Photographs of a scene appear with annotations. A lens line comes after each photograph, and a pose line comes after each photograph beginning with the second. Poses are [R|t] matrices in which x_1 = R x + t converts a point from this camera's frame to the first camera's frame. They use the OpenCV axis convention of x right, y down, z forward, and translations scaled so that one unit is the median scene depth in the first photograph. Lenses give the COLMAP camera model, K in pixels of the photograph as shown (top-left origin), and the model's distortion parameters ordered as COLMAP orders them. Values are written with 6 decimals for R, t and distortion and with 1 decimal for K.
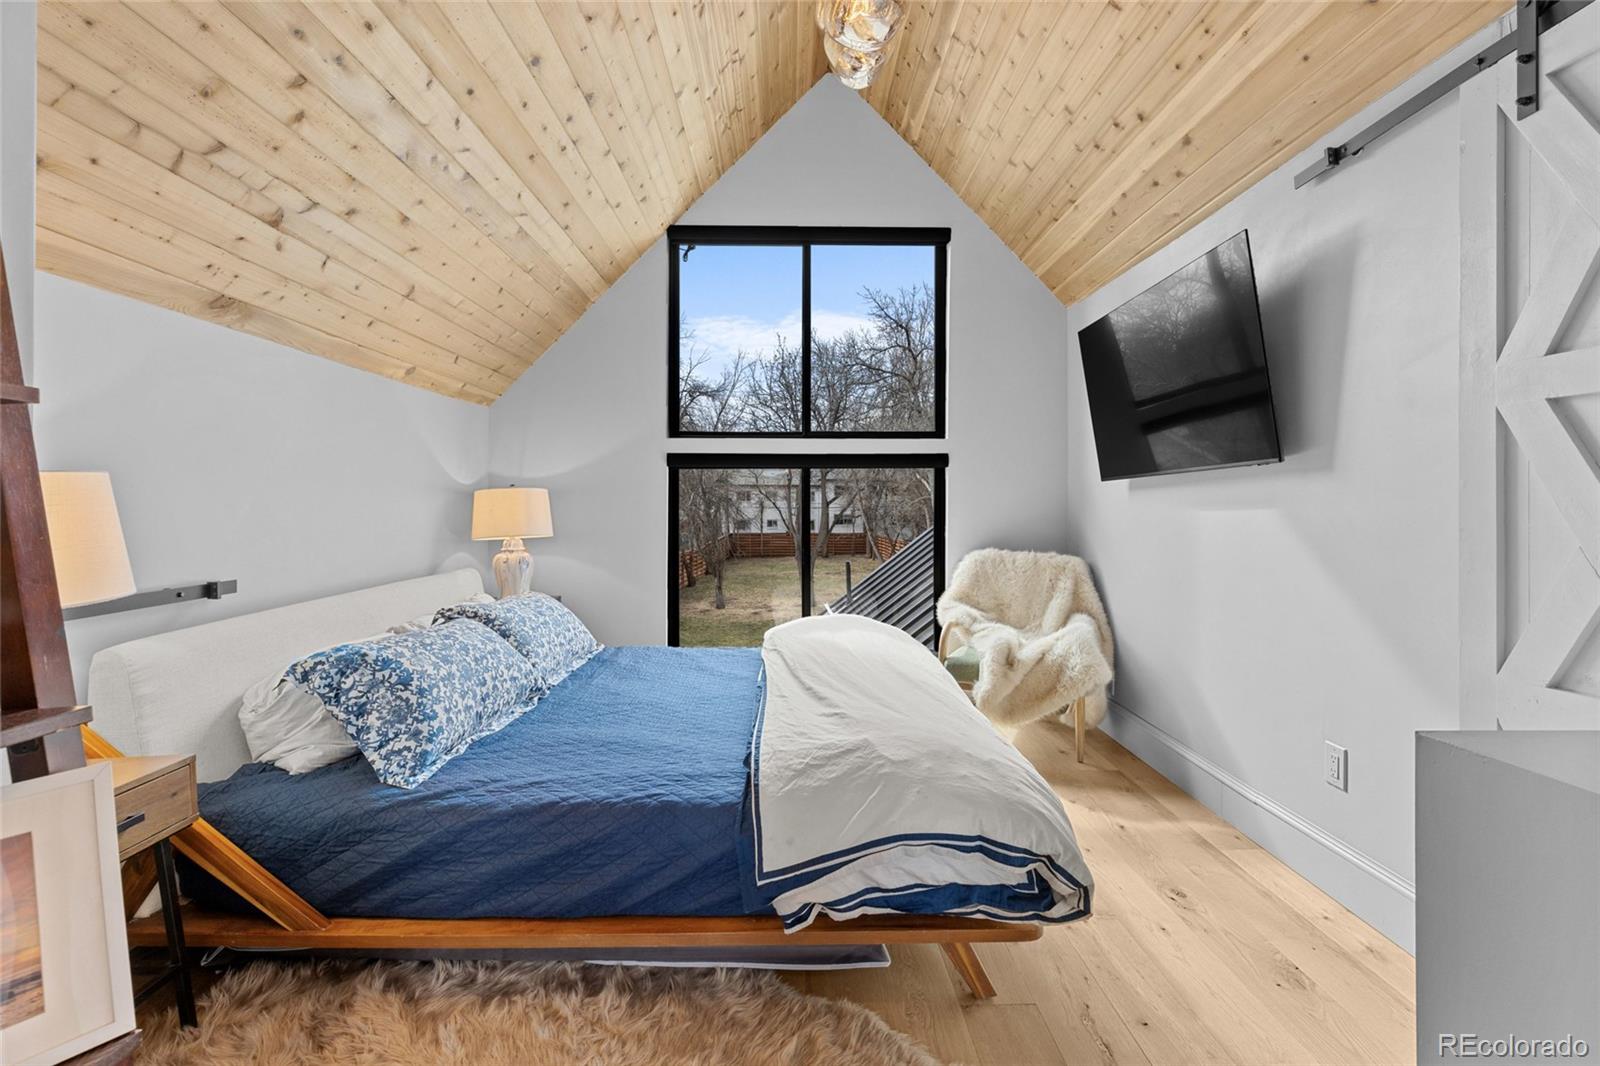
lens RADIAL K [[735.2, 0, 798.8], [0, 735.2, 519.9], [0, 0, 1]] dist [0.012335, -0.001959]
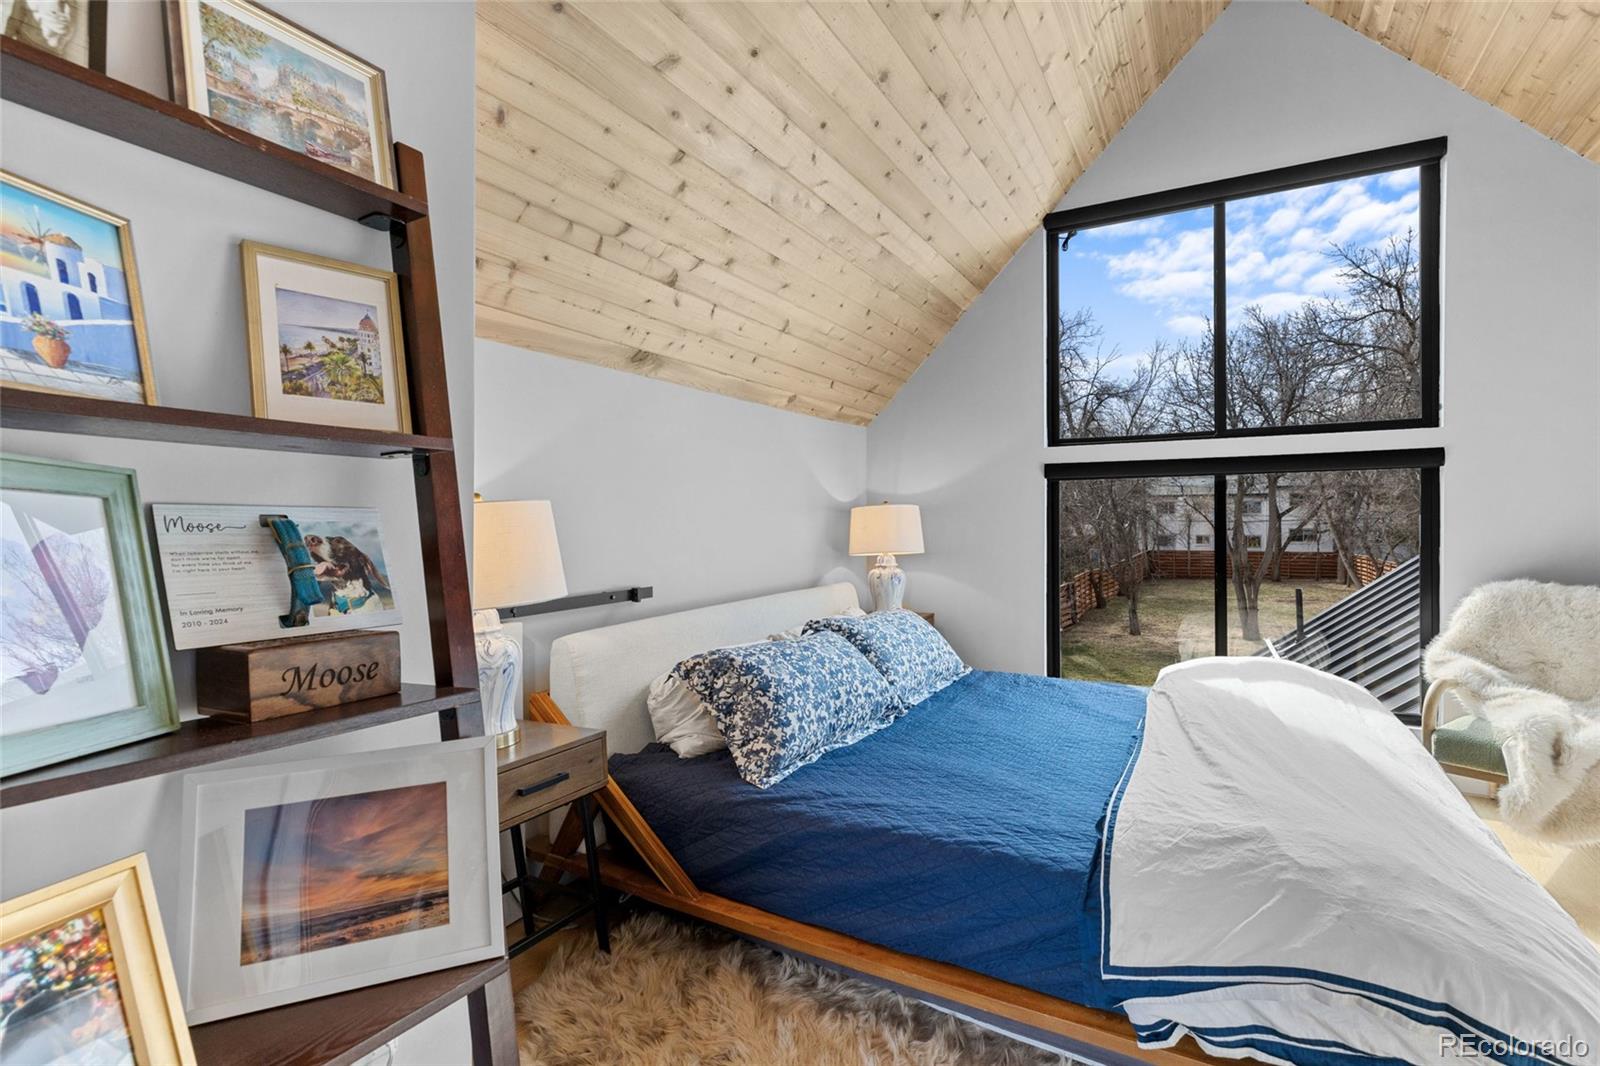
lens RADIAL K [[754.2, 0, 798.0], [0, 754.2, 533.6], [0, 0, 1]] dist [-0.001435, 0.000580]
pose [[0.860975, 0.002661, -0.508641, 0.068955], [-0.003187, 0.999995, -0.000162, -0.005892], [0.508638, 0.001761, 0.860979, 0.076426]]
